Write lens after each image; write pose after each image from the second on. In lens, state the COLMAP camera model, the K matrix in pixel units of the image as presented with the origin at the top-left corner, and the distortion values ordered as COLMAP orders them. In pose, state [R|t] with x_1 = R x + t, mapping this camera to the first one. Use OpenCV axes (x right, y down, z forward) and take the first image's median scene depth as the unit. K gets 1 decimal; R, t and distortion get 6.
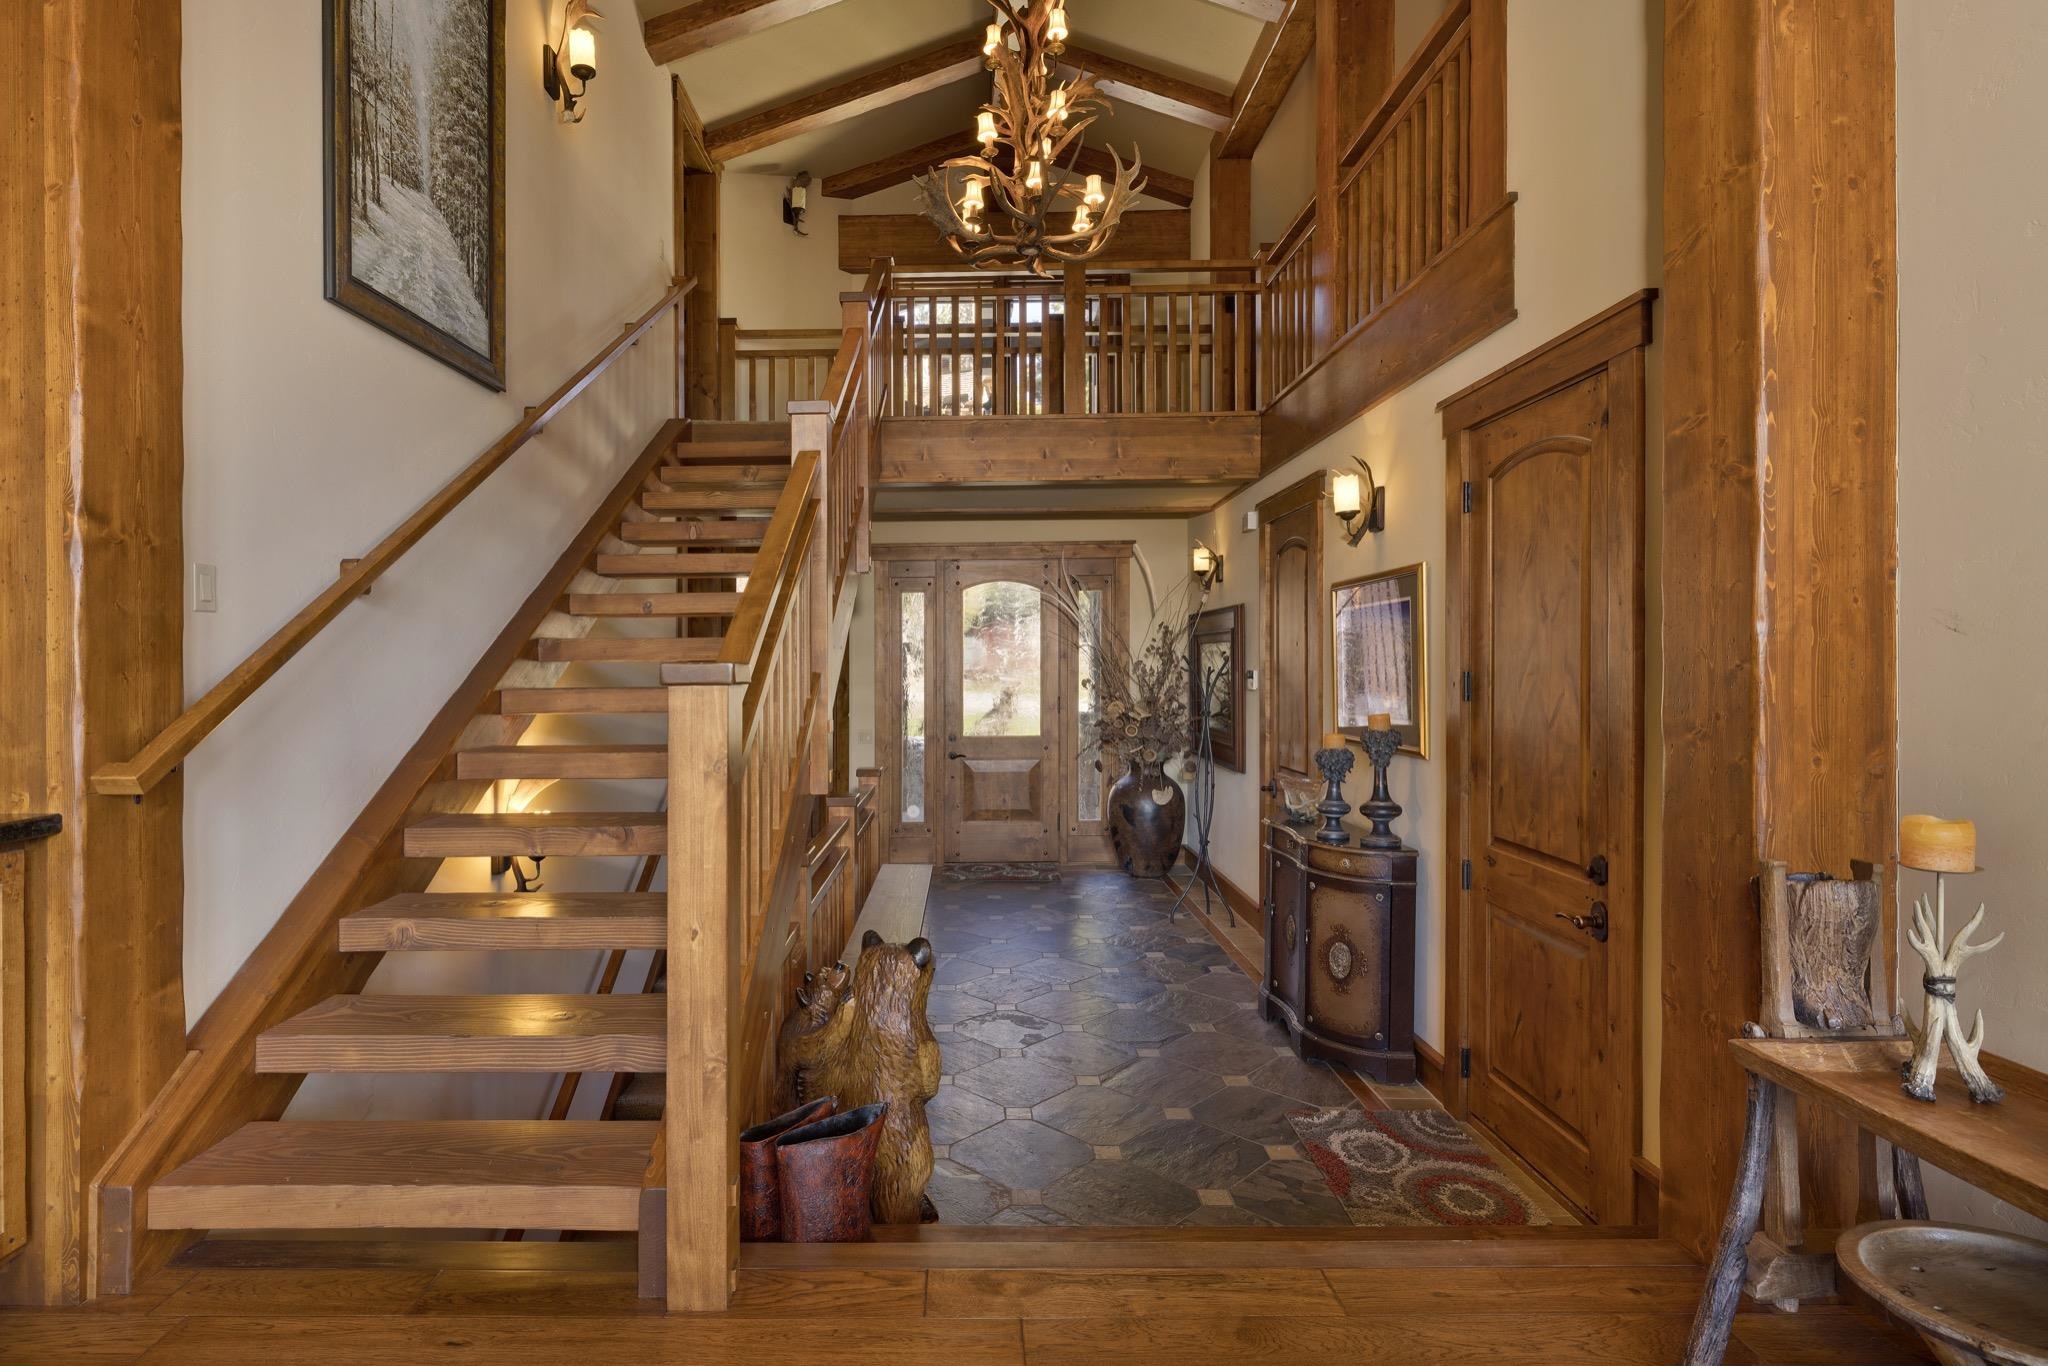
lens RADIAL K [[1031.7, 0, 958.5], [0, 1031.7, 673.4], [0, 0, 1]] dist [-0.005440, 0.000977]
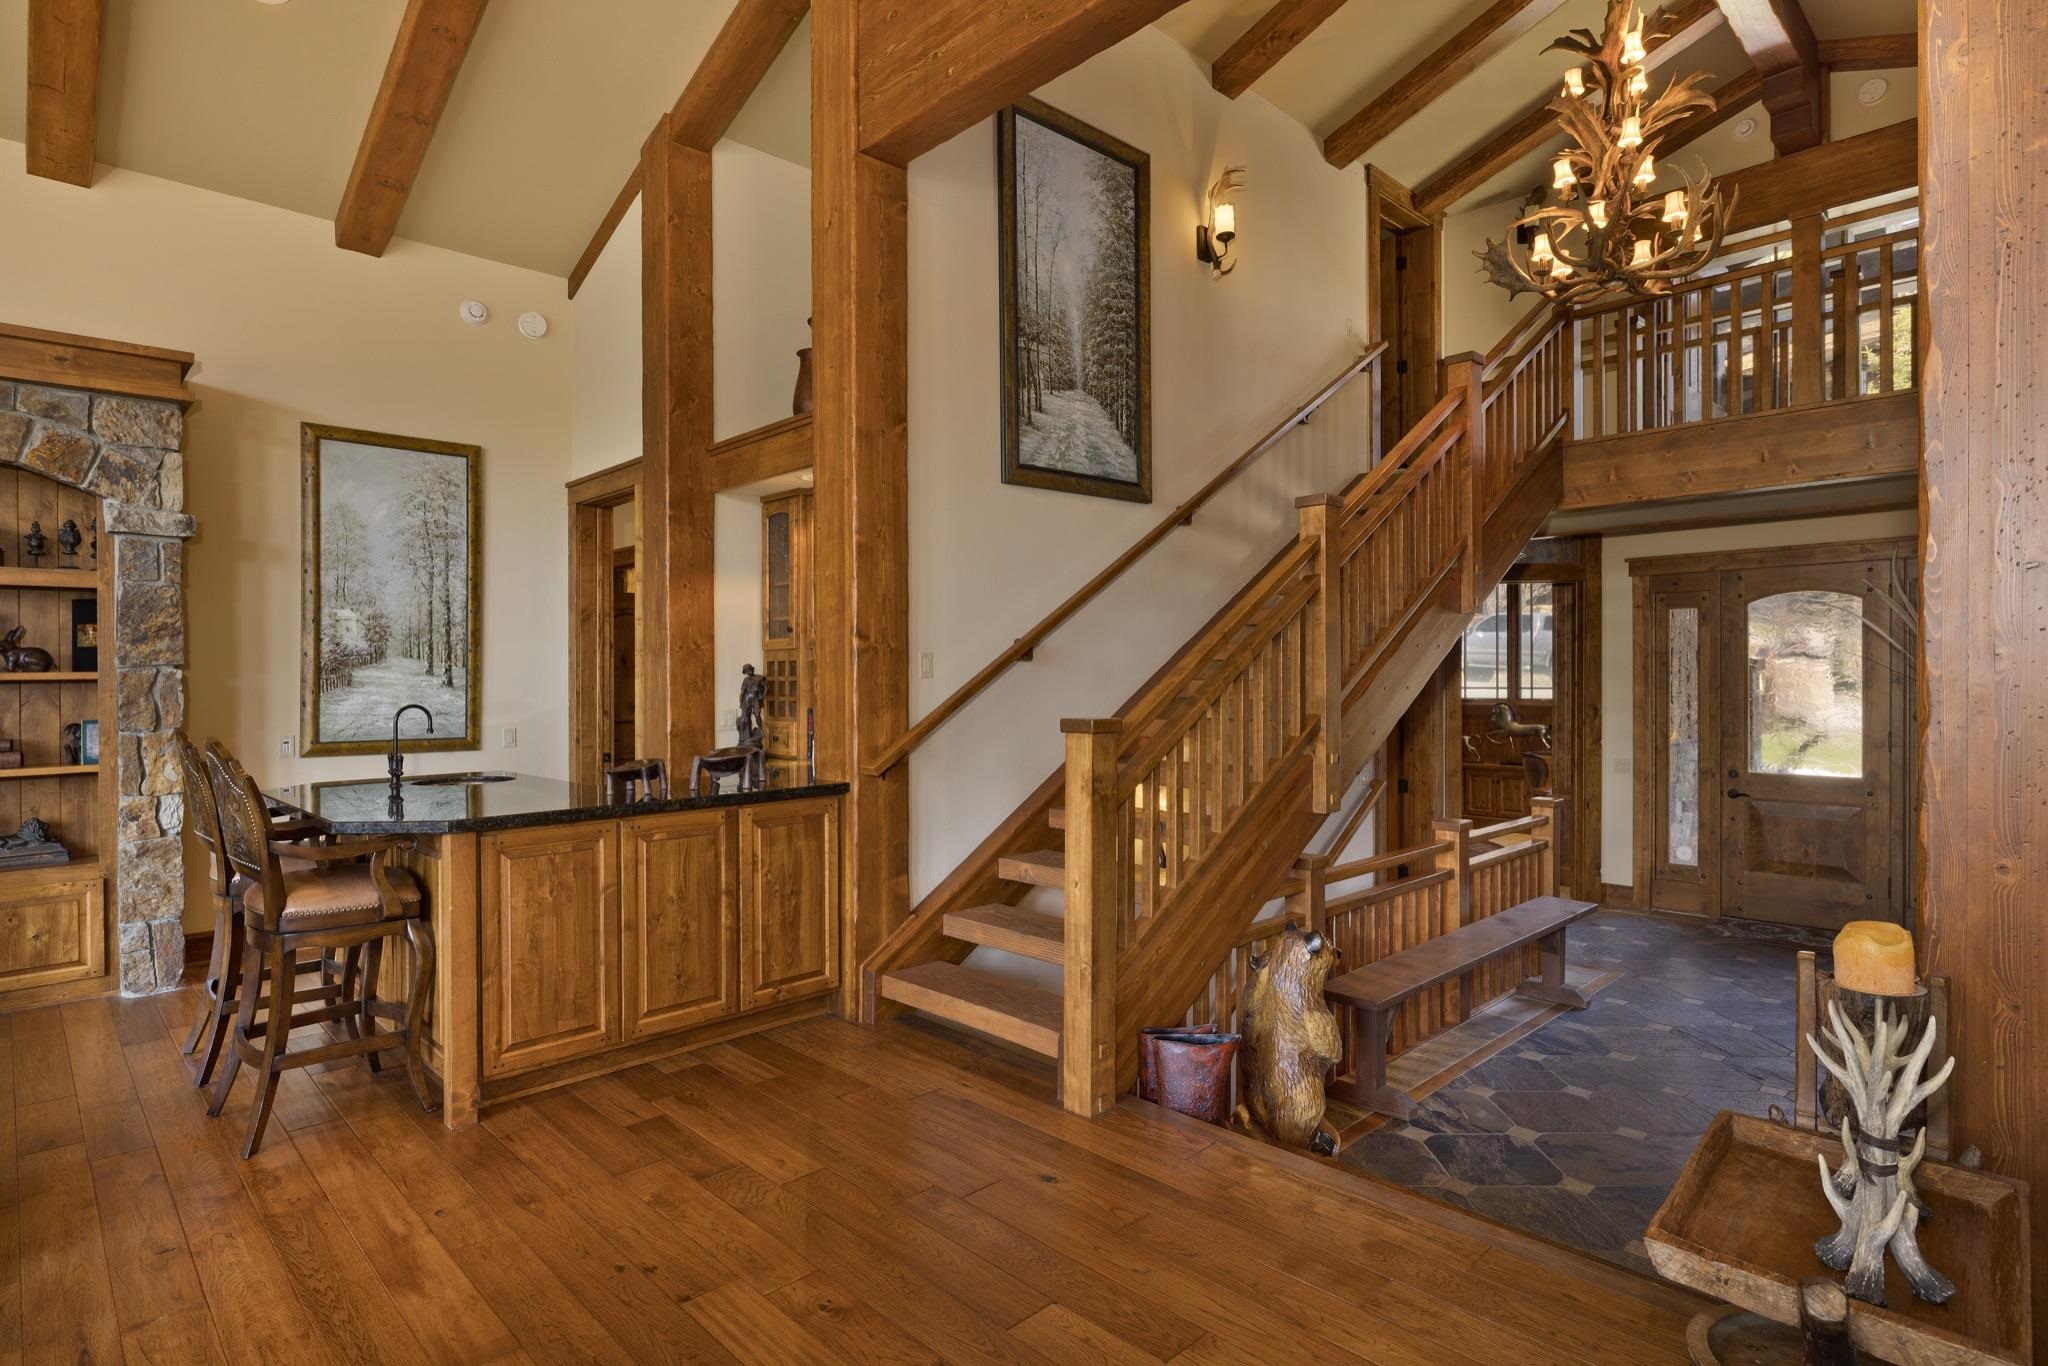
lens RADIAL K [[1062.6, 0, 1011.7], [0, 1062.6, 680.6], [0, 0, 1]] dist [-0.001416, -0.000387]
pose [[0.698517, 0.006041, -0.715568, 0.582615], [-0.002952, 0.999980, 0.005561, -0.053387], [0.715588, -0.001772, 0.698521, -0.170272]]
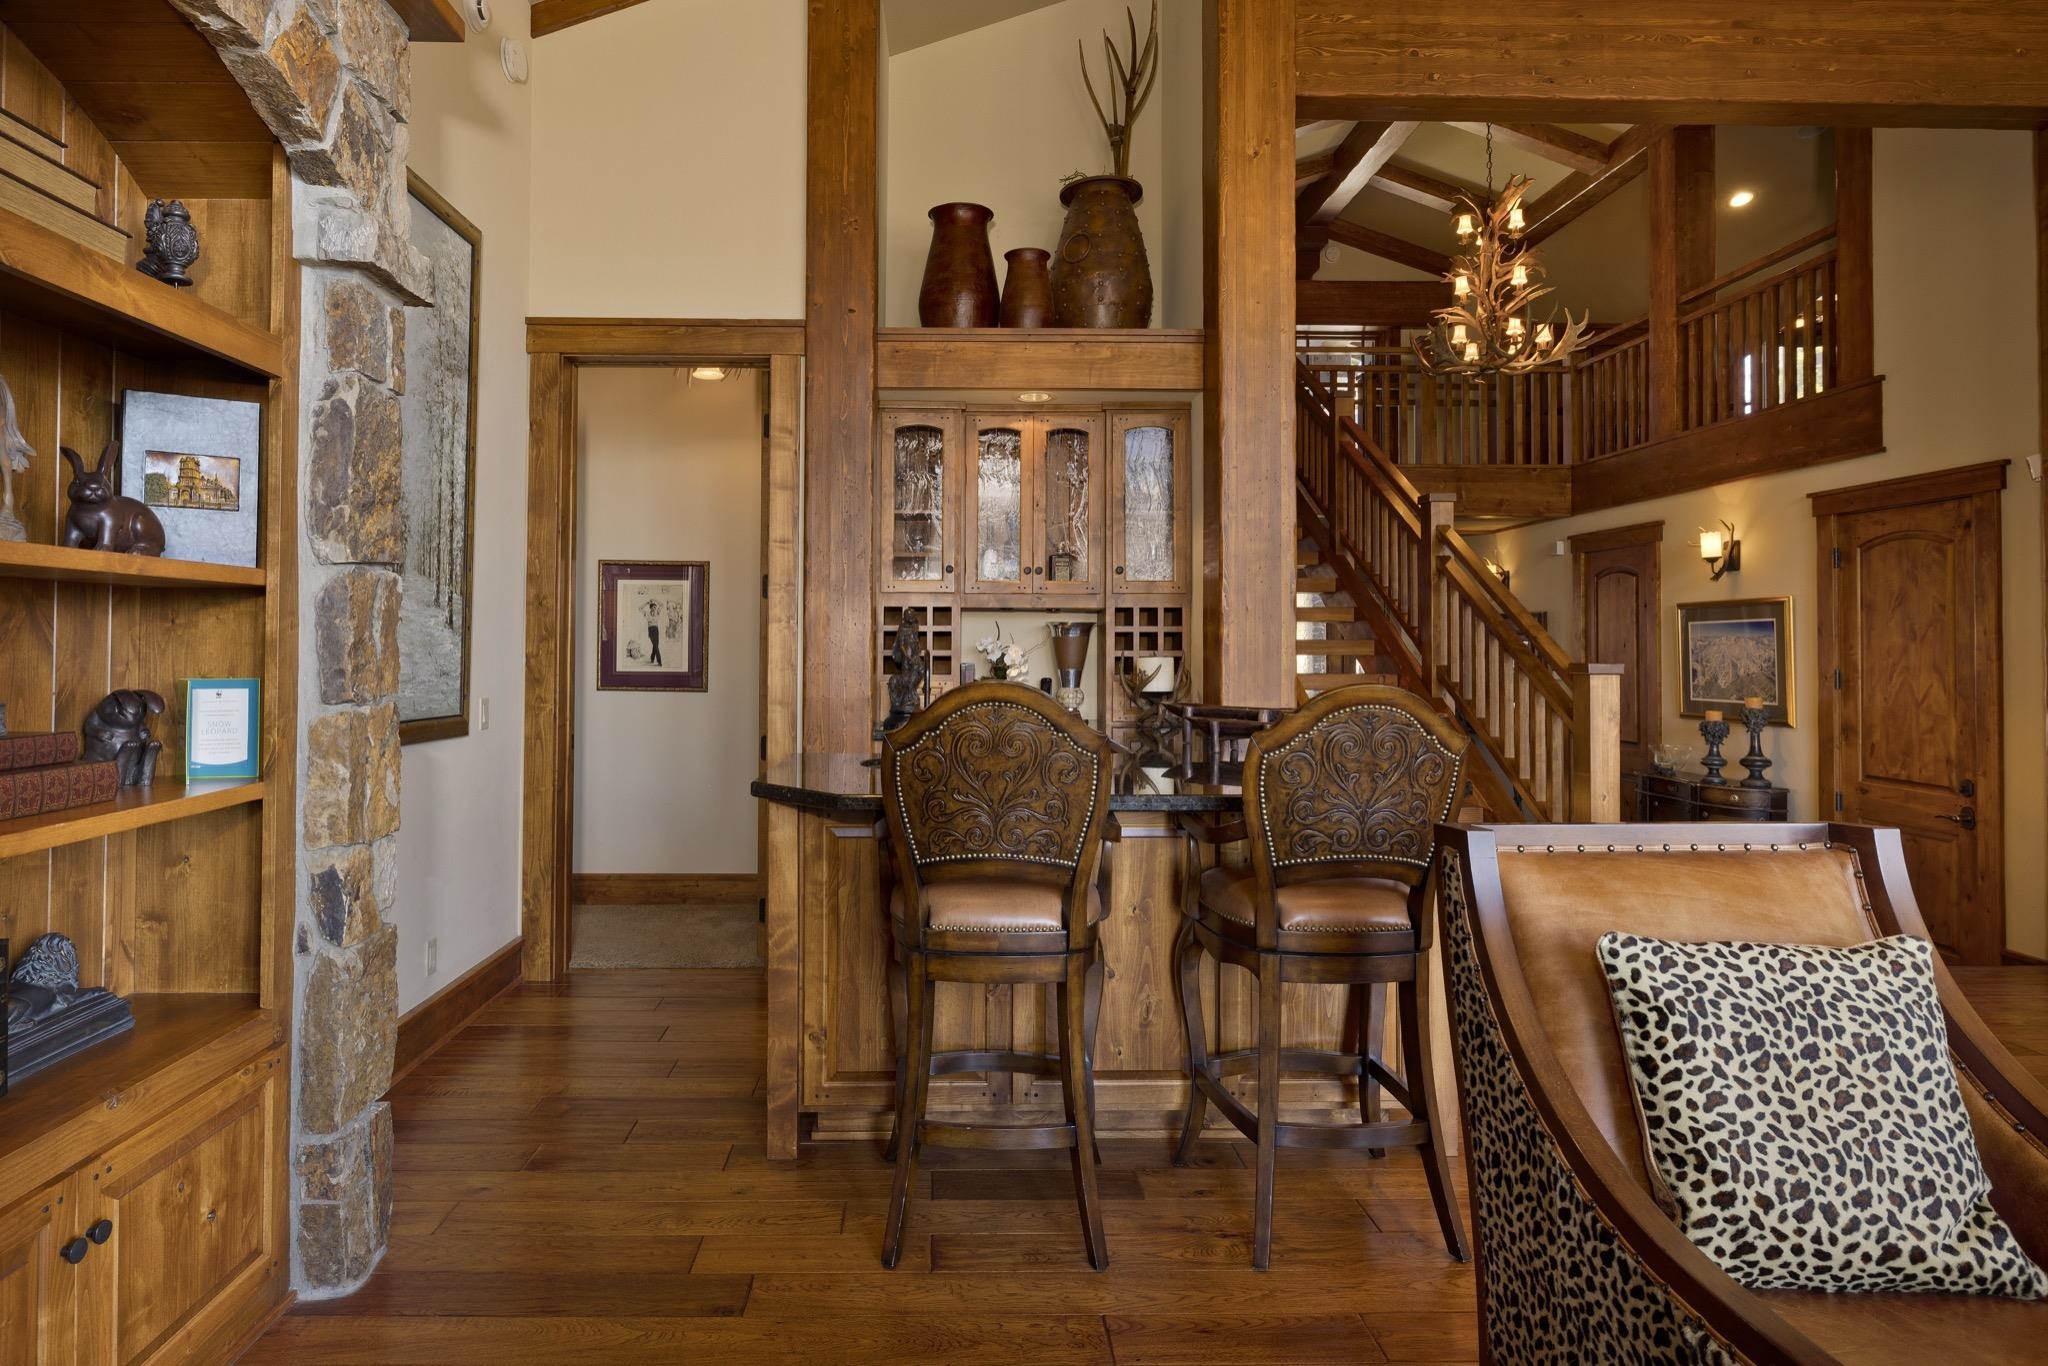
lens RADIAL K [[1108.5, 0, 971.4], [0, 1108.5, 631.5], [0, 0, 1]] dist [0.003754, 0.001121]
pose [[0.999551, 0.013801, 0.026592, -1.009332], [-0.013166, 0.999627, -0.023924, -0.003478], [-0.026913, 0.023563, 0.999360, -0.754364]]
